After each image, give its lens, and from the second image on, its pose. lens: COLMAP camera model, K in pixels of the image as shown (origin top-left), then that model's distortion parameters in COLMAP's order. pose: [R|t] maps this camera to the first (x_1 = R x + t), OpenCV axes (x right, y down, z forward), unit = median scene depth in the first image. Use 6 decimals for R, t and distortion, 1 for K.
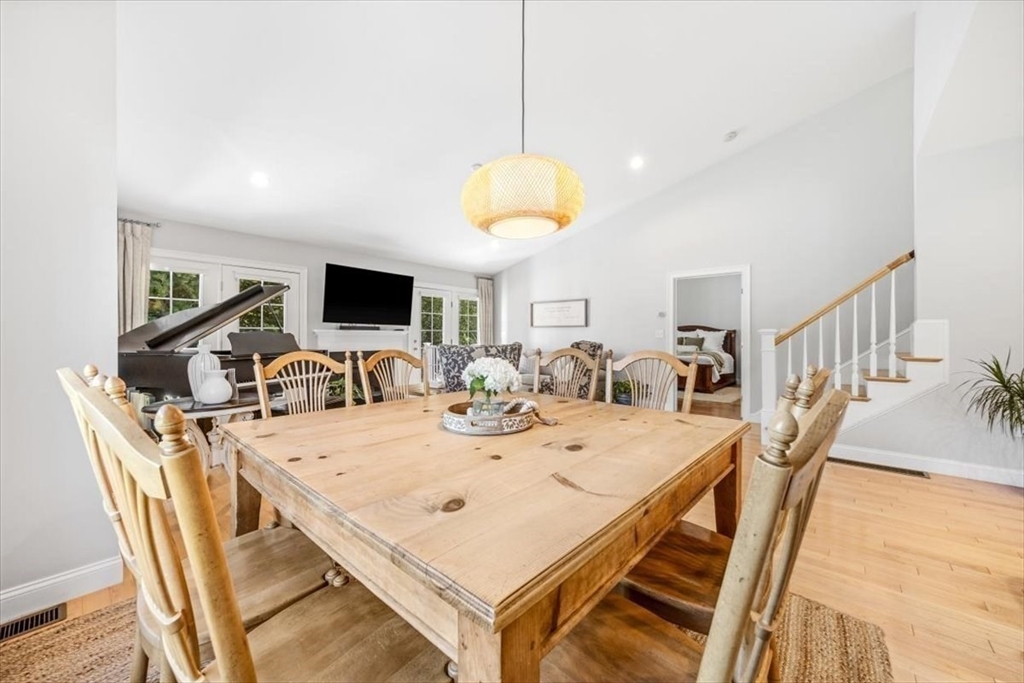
lens RADIAL K [[386.9, 0, 511.1], [0, 386.9, 338.6], [0, 0, 1]] dist [0.001238, 0.000060]
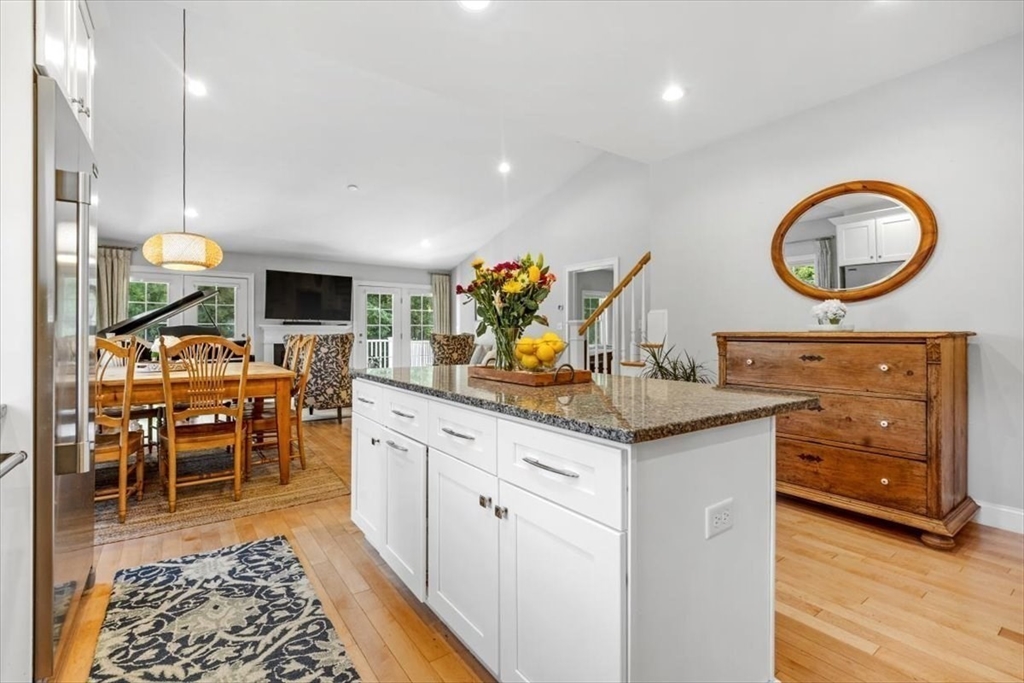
lens RADIAL K [[457.4, 0, 507.3], [0, 457.4, 336.0], [0, 0, 1]] dist [-0.000417, -0.000169]
pose [[0.975485, -0.003009, -0.220044, 0.490442], [0.002936, 0.999995, -0.000660, 0.012993], [0.220045, -0.000002, 0.975490, -0.192921]]
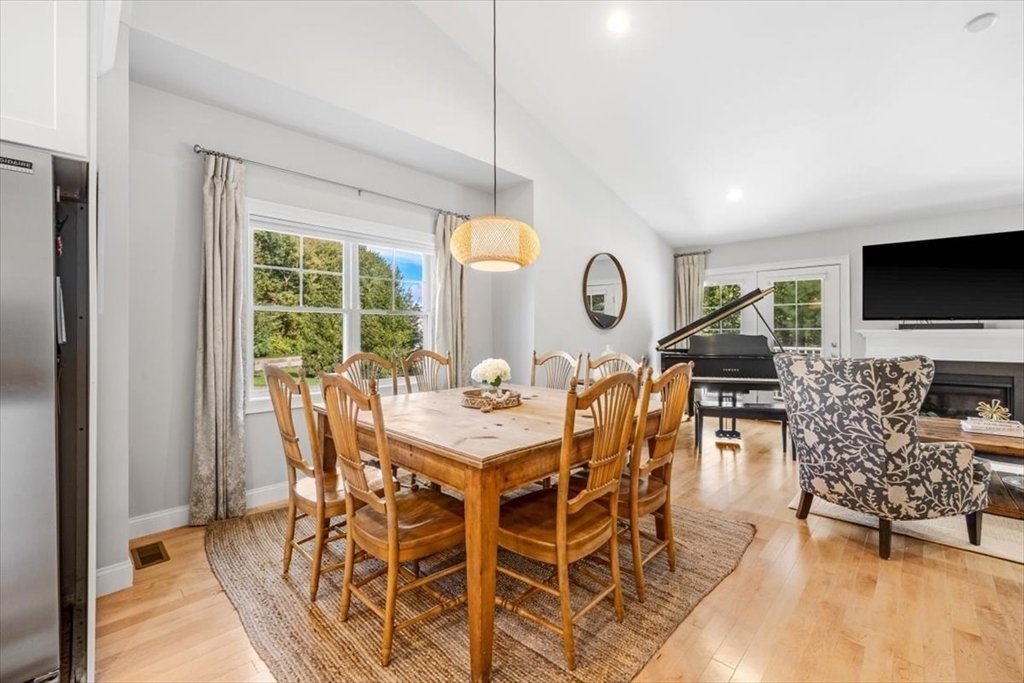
lens RADIAL K [[424.6, 0, 514.3], [0, 424.6, 337.5], [0, 0, 1]] dist [-0.004767, -0.000123]
pose [[-0.034441, 0.009300, -0.999363, 0.360125], [-0.004874, 0.999943, 0.009474, -0.010729], [0.999395, 0.005197, -0.034394, 0.273307]]
